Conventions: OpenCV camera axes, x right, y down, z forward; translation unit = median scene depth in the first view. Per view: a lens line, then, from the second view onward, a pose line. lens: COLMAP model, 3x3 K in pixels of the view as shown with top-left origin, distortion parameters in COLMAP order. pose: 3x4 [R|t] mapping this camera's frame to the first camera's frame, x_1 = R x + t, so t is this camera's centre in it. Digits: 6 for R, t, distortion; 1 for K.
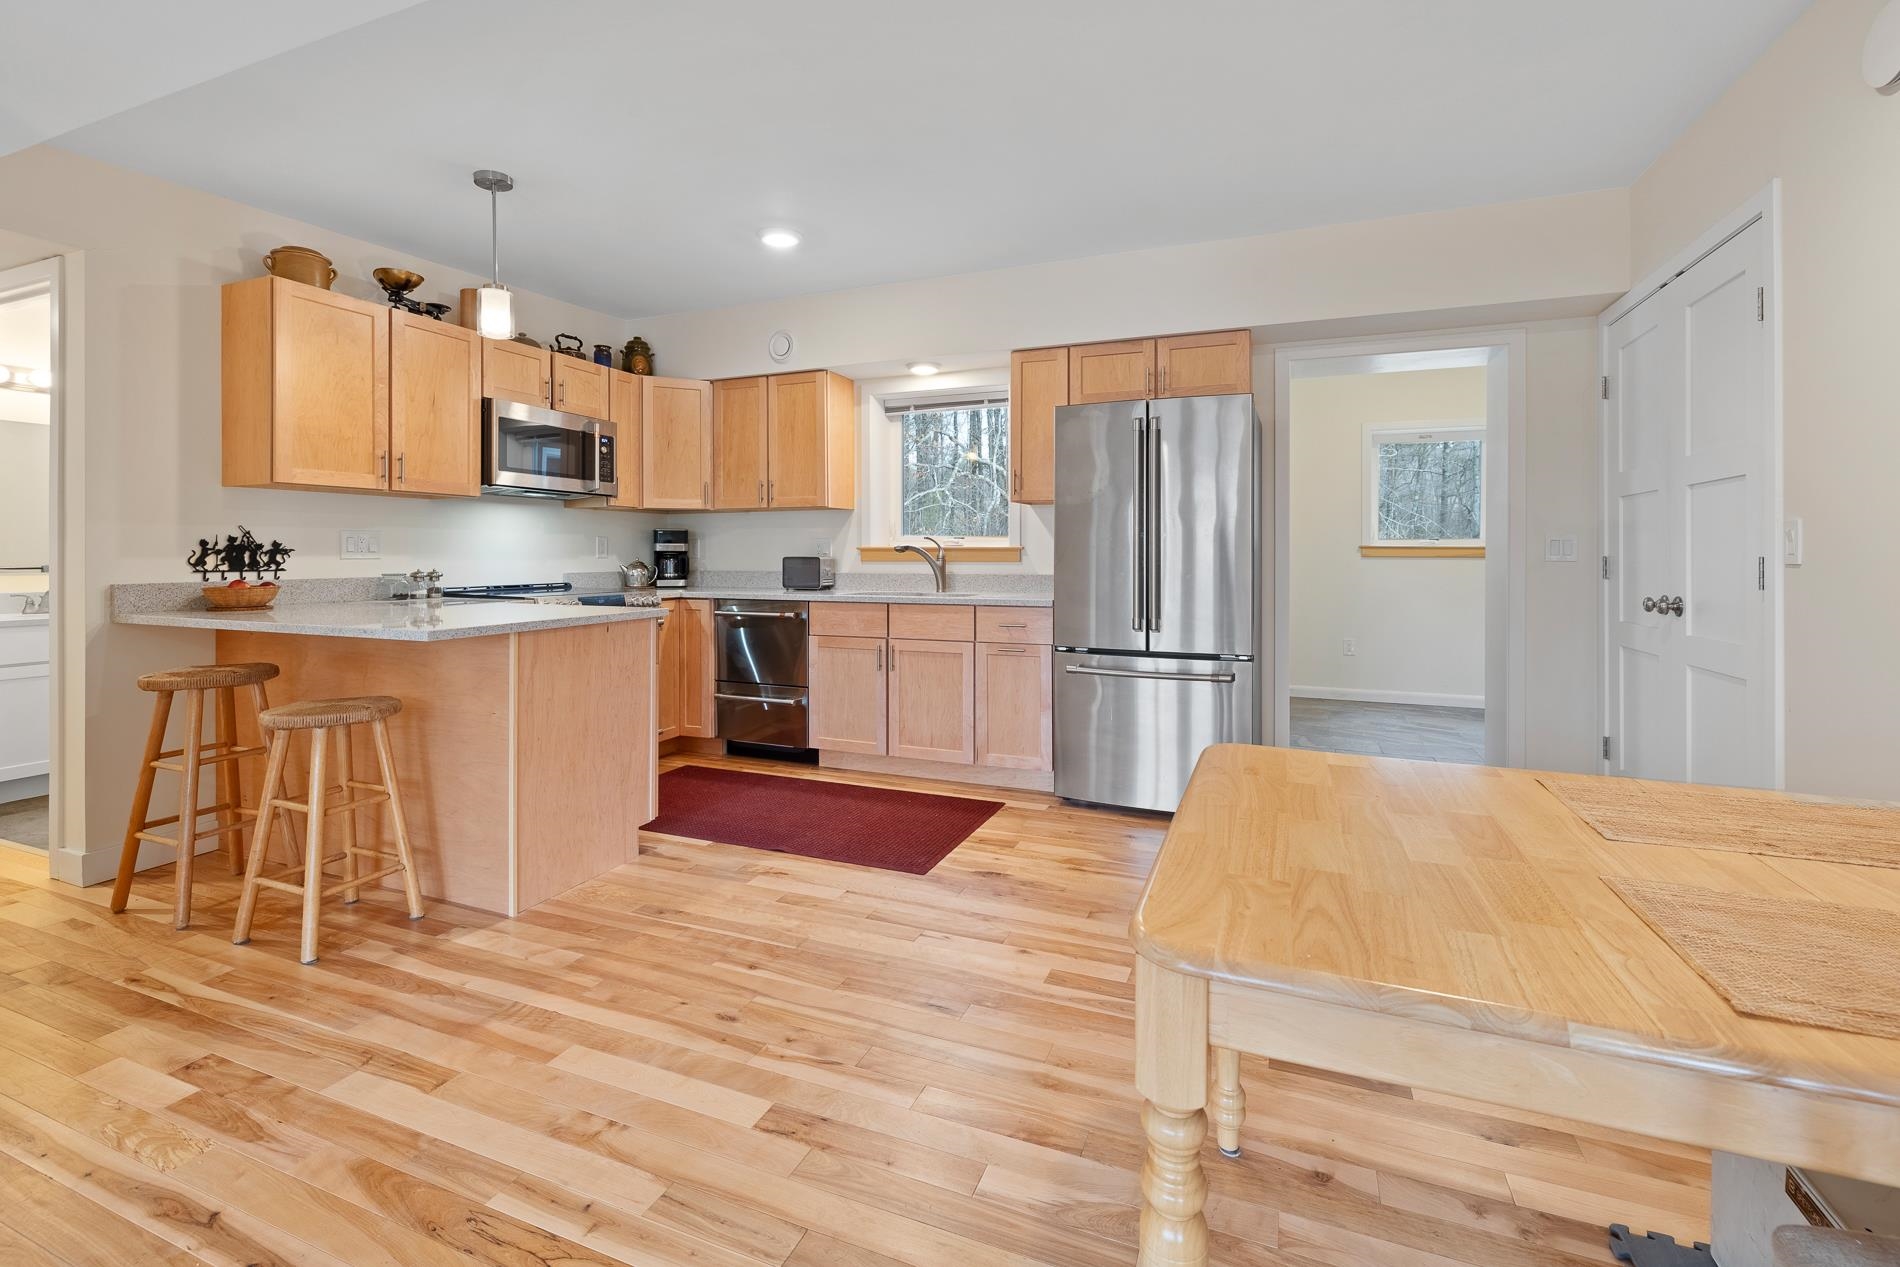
lens RADIAL K [[818.6, 0, 954.0], [0, 818.6, 554.6], [0, 0, 1]] dist [-0.000050, -0.000154]
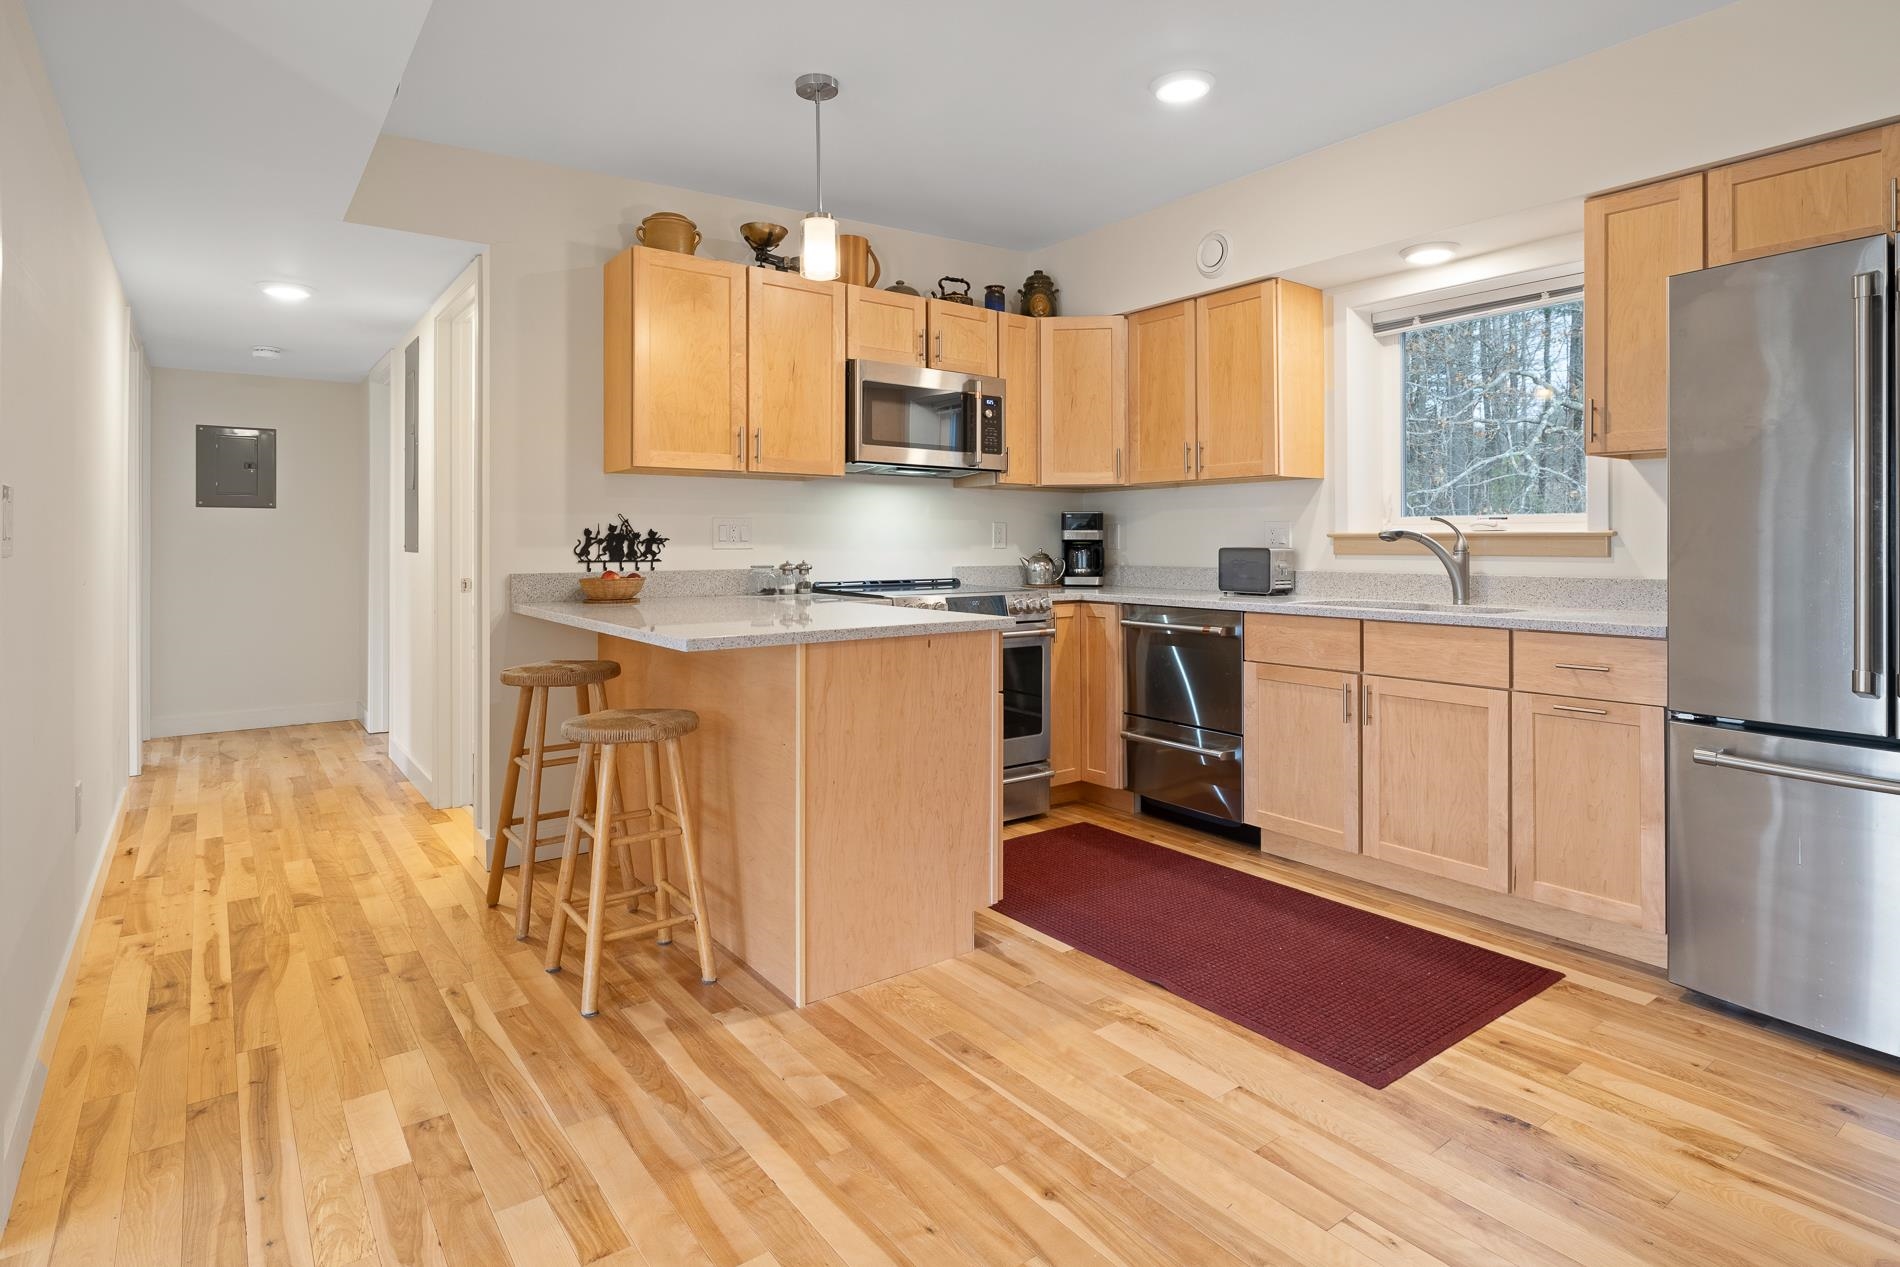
lens RADIAL K [[985.2, 0, 968.7], [0, 985.2, 541.1], [0, 0, 1]] dist [-0.005242, 0.001345]
pose [[0.860364, -0.001526, -0.509678, 0.055001], [-0.000471, 0.999993, -0.003790, 0.000451], [0.509680, 0.003501, 0.860357, 0.190384]]
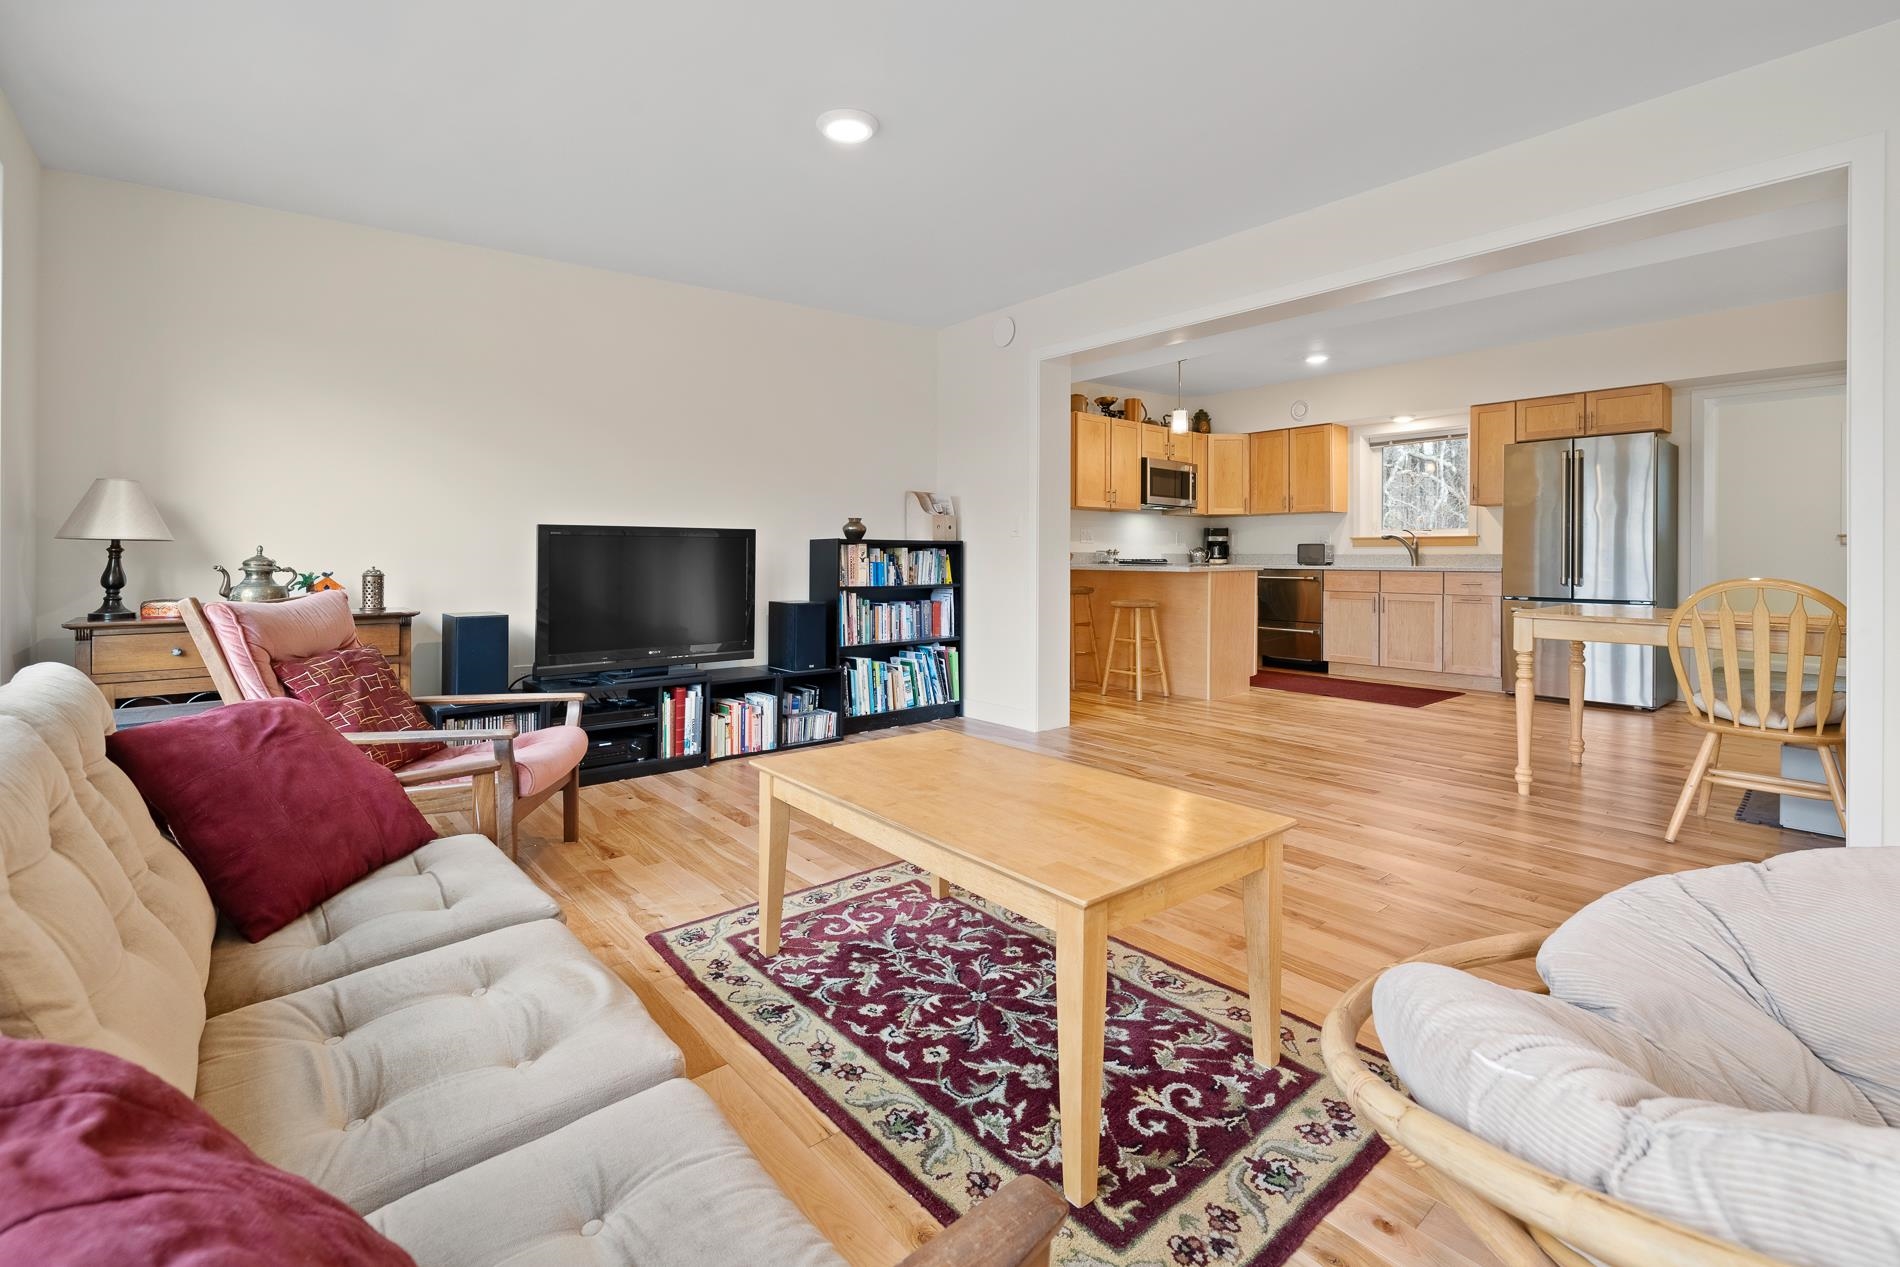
lens RADIAL K [[818.6, 0, 956.5], [0, 818.6, 561.1], [0, 0, 1]] dist [-0.000050, -0.000154]
pose [[0.887445, 0.004738, -0.460890, -0.086431], [-0.002974, 0.999985, 0.004555, 0.040379], [0.460904, -0.002671, 0.887446, -0.898914]]
